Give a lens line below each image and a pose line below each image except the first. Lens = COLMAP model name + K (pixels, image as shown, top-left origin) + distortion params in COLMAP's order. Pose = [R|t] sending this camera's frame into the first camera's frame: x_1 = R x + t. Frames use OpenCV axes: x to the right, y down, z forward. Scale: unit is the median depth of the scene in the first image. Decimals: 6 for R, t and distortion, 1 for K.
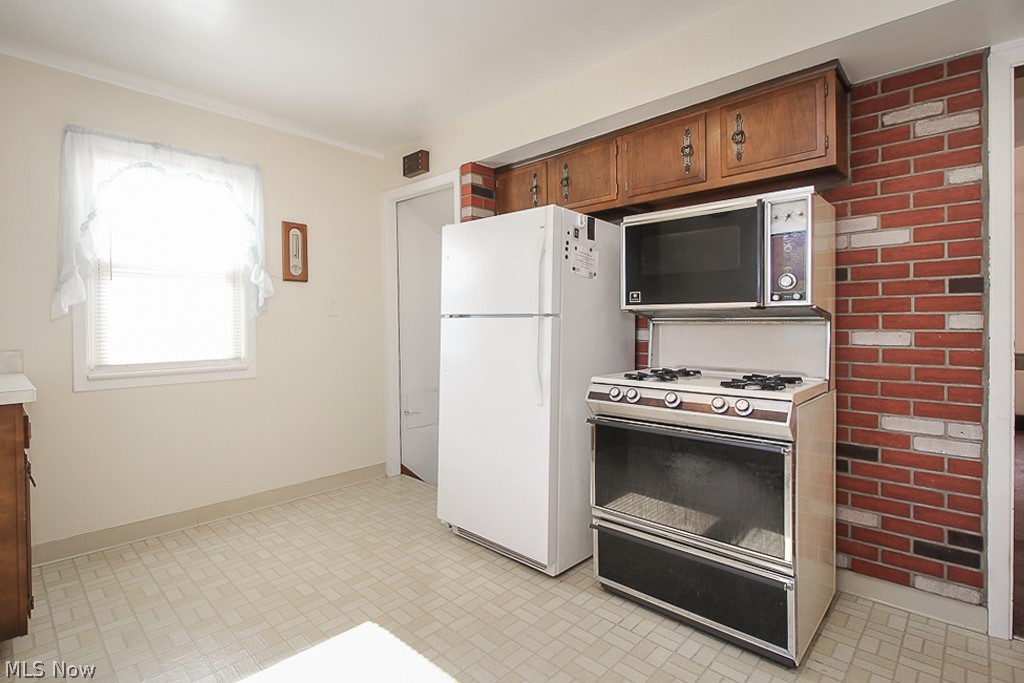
lens RADIAL K [[487.0, 0, 510.5], [0, 487.0, 320.6], [0, 0, 1]] dist [-0.033166, -0.000211]
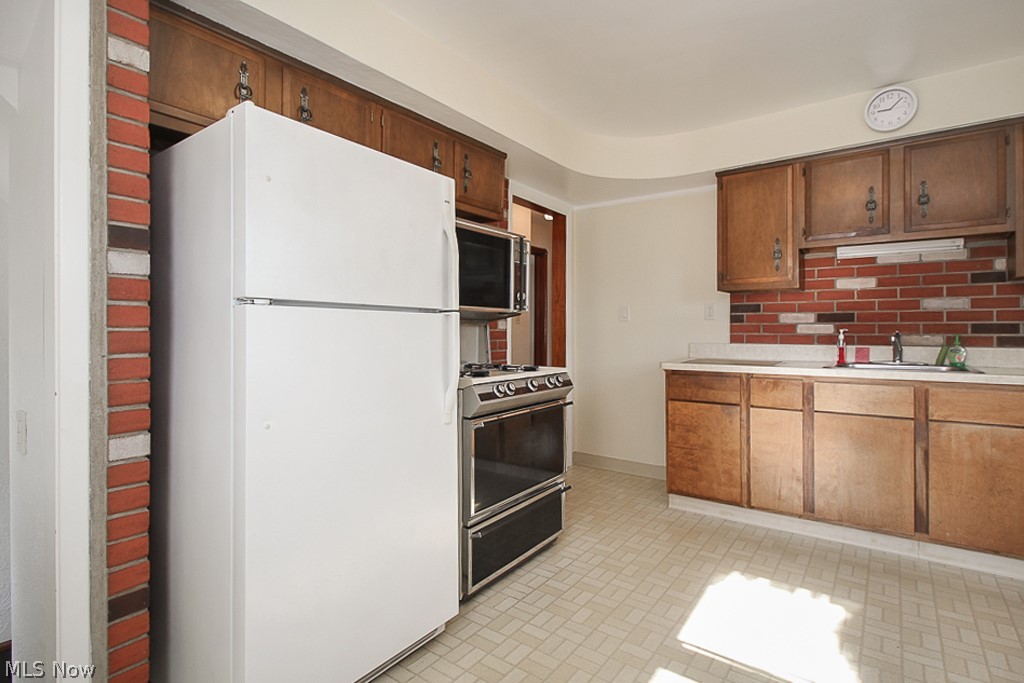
lens RADIAL K [[490.0, 0, 509.6], [0, 490.0, 321.9], [0, 0, 1]] dist [0.015262, -0.013029]
pose [[-0.117233, 0.012266, 0.993029, -0.835462], [-0.014346, 0.999798, -0.014043, 0.016734], [-0.993001, -0.015892, -0.117033, 1.092515]]
